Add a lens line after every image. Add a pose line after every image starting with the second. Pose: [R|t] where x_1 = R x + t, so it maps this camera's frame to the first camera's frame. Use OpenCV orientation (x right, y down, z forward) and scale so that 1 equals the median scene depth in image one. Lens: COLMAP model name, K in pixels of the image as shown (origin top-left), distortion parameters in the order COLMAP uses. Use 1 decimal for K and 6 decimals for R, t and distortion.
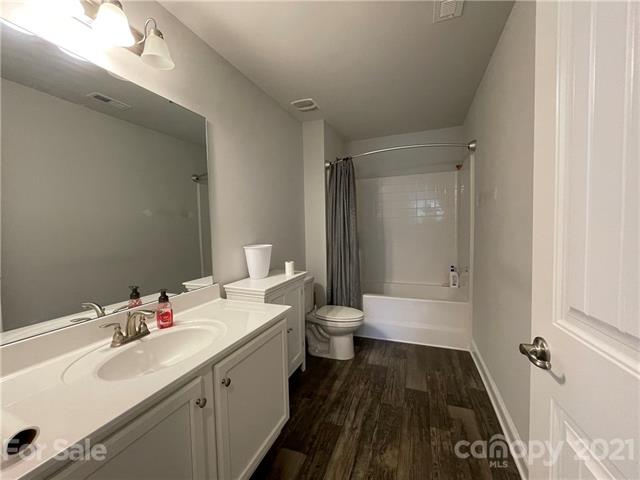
lens RADIAL K [[258.9, 0, 321.0], [0, 258.9, 239.1], [0, 0, 1]] dist [-0.002690, -0.000633]
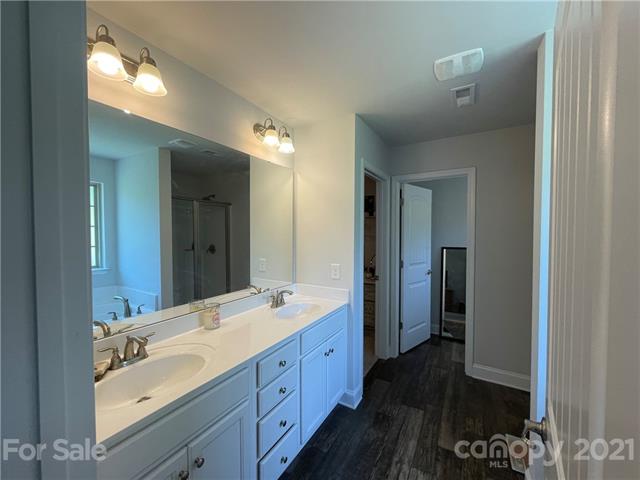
lens RADIAL K [[258.9, 0, 321.0], [0, 258.9, 239.1], [0, 0, 1]] dist [-0.002690, -0.000633]
pose [[-0.986644, 0.017359, 0.161964, 0.273818], [0.029066, 0.997110, 0.070193, -0.262029], [-0.160278, 0.073963, -0.984297, 2.159435]]
